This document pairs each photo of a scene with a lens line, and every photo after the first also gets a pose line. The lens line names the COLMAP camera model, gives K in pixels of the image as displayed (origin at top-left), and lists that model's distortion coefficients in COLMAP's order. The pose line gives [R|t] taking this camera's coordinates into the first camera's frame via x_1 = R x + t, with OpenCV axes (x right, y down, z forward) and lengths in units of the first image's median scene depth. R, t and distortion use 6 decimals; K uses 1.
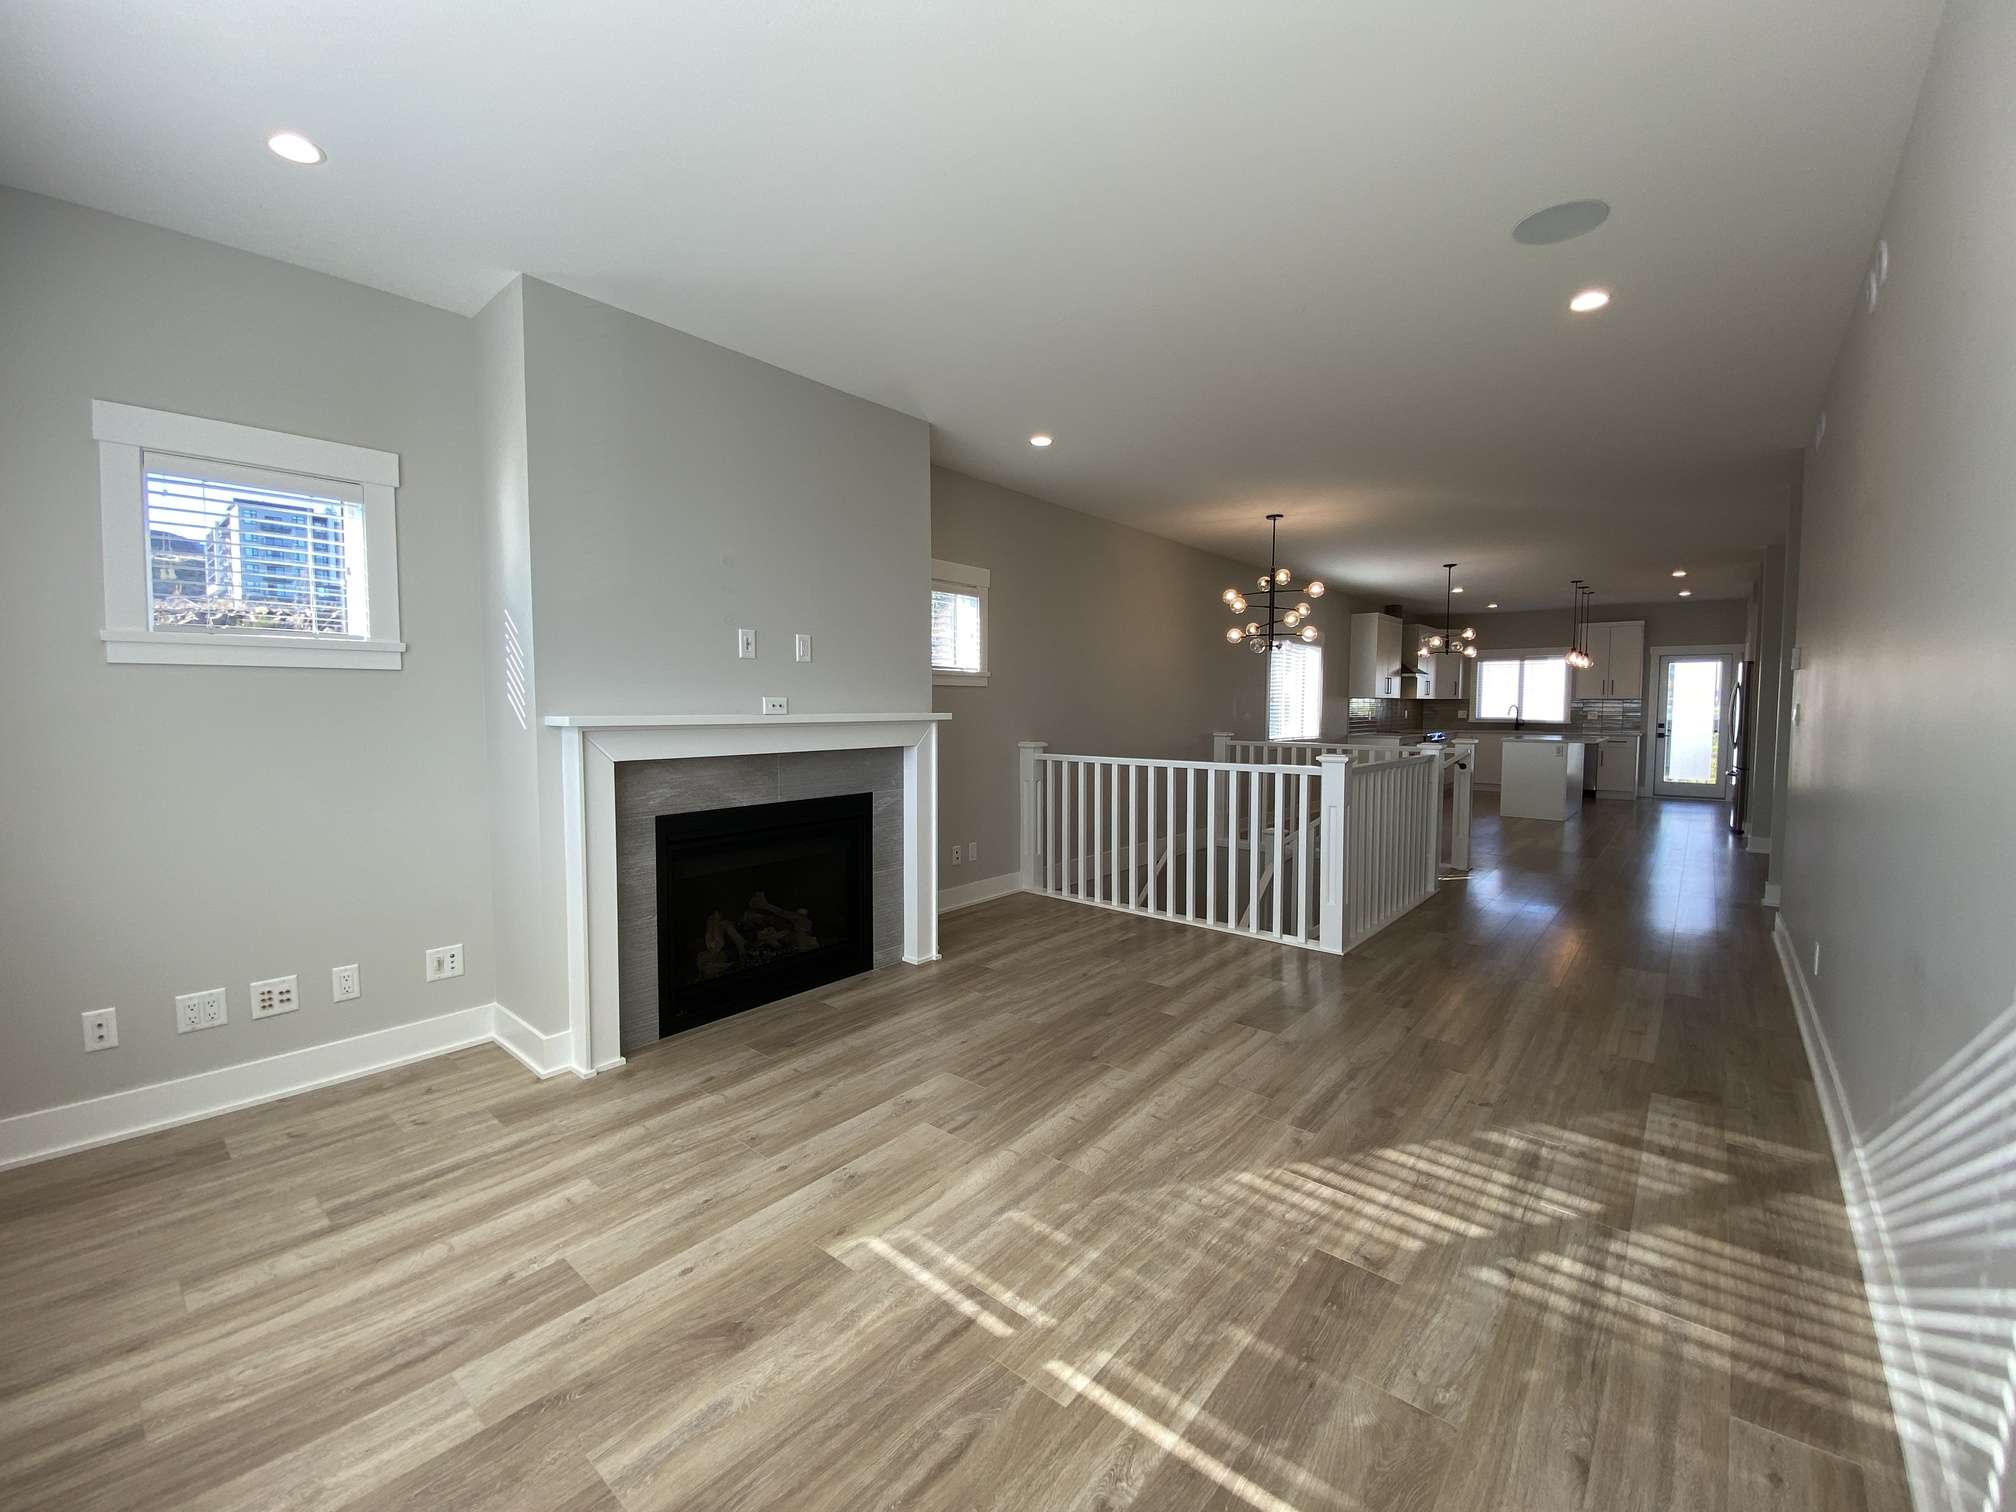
lens RADIAL K [[796.5, 0, 1008.0], [0, 796.5, 756.0], [0, 0, 1]] dist [0.018851, -0.015803]
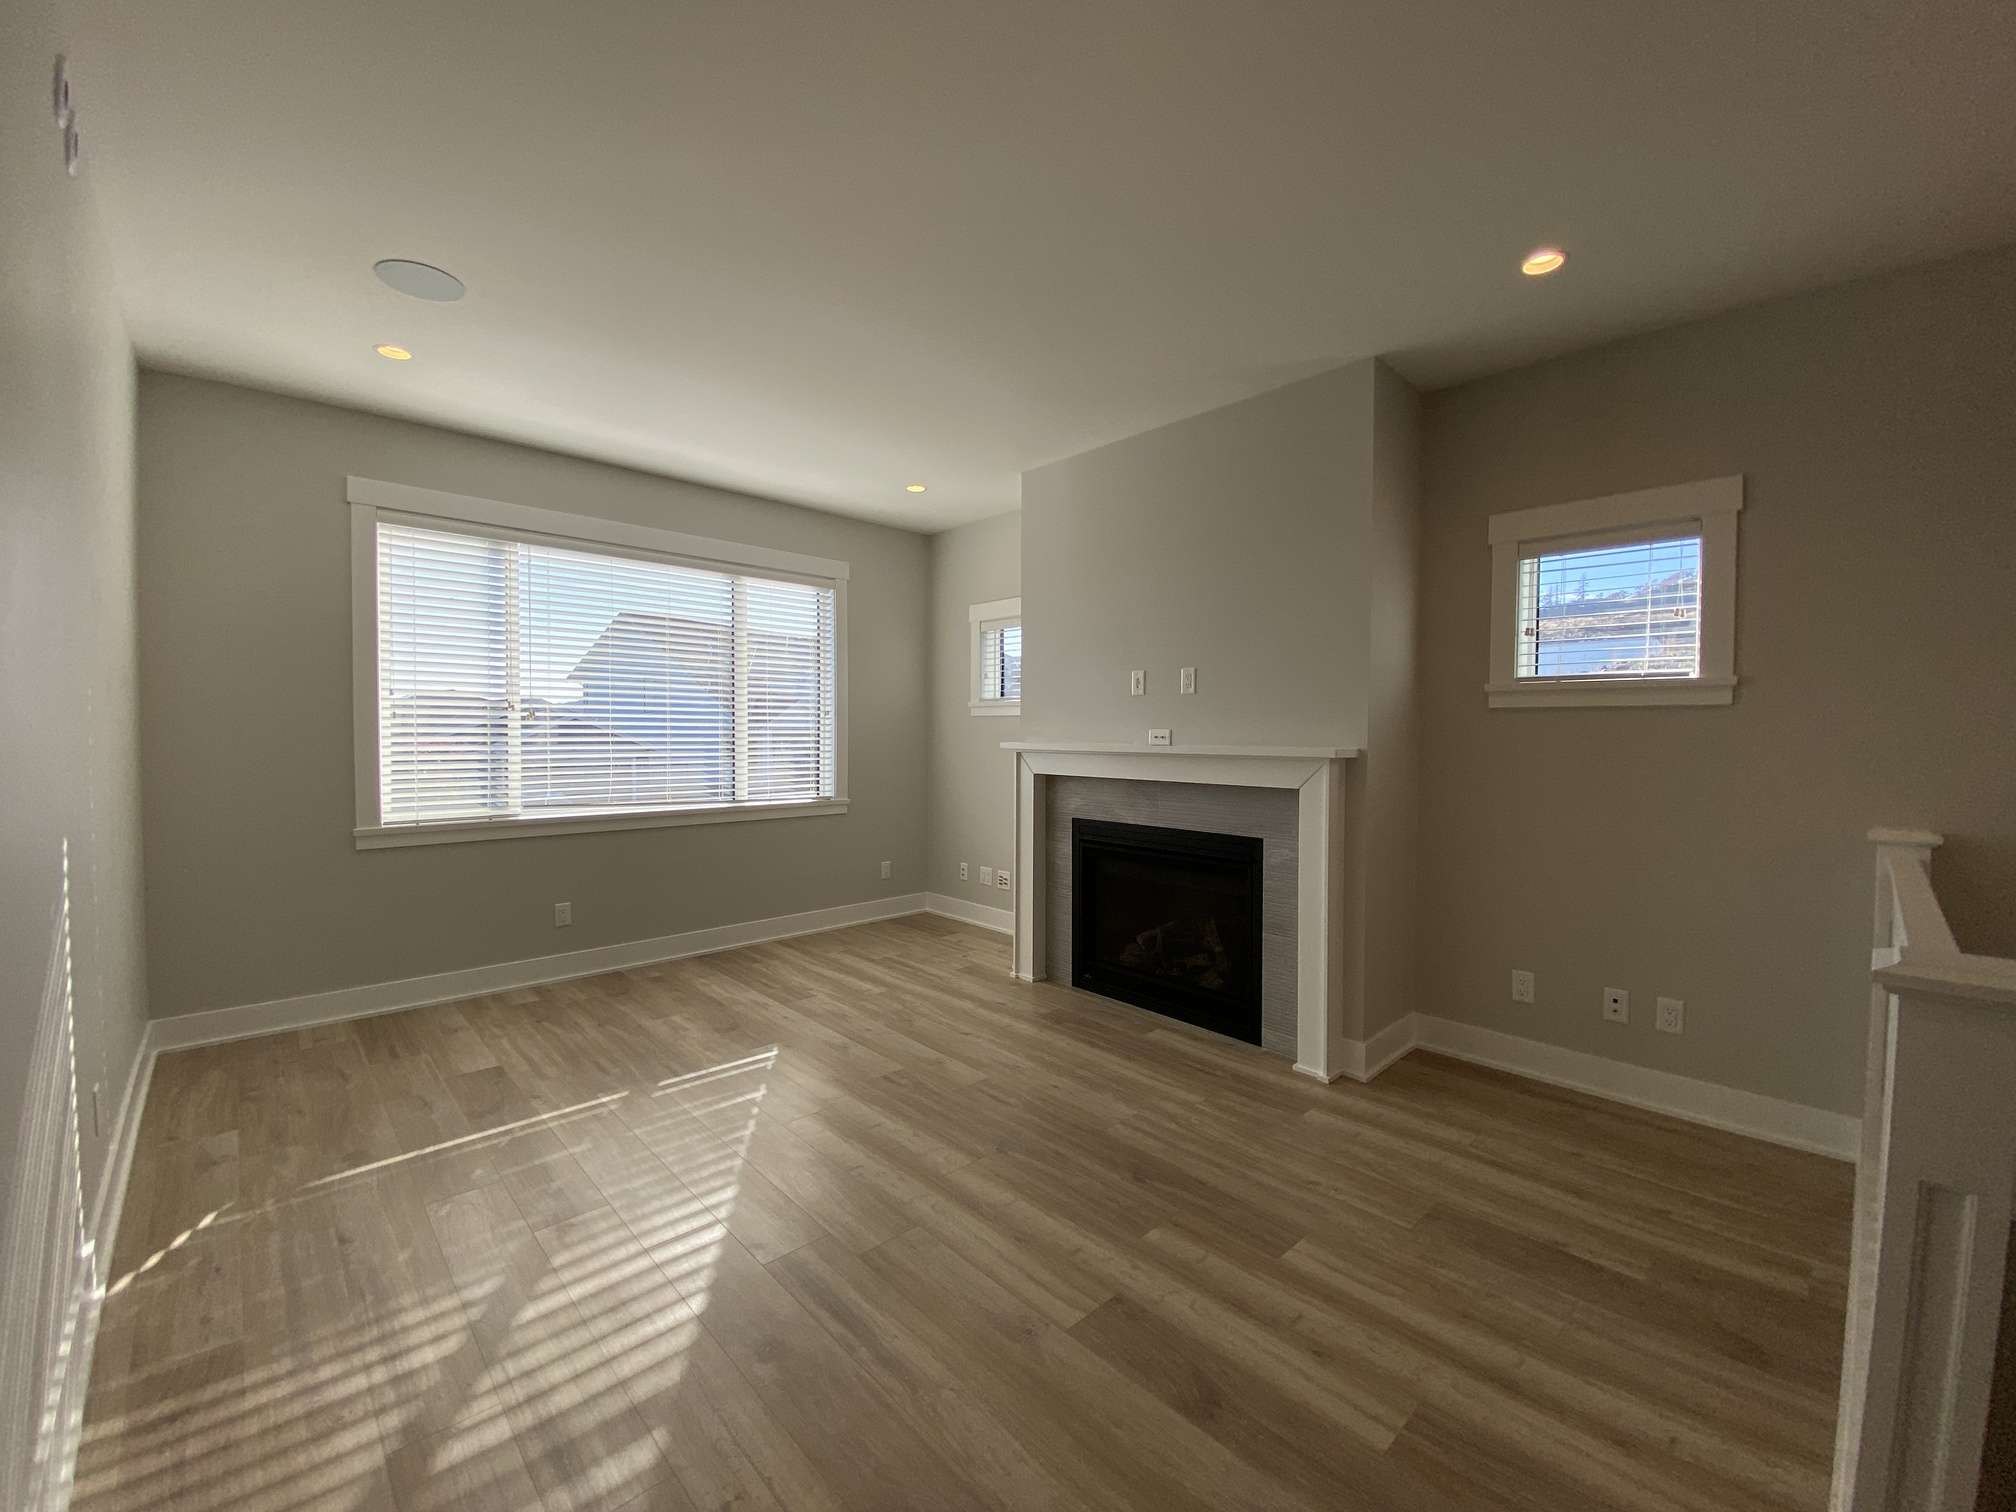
lens RADIAL K [[820.9, 0, 1008.0], [0, 820.9, 756.0], [0, 0, 1]] dist [0.055993, -0.025746]
pose [[-0.105040, 0.034644, -0.993864, 1.392275], [-0.067454, 0.996843, 0.041877, -0.117360], [0.992178, 0.071439, -0.102371, 1.517721]]
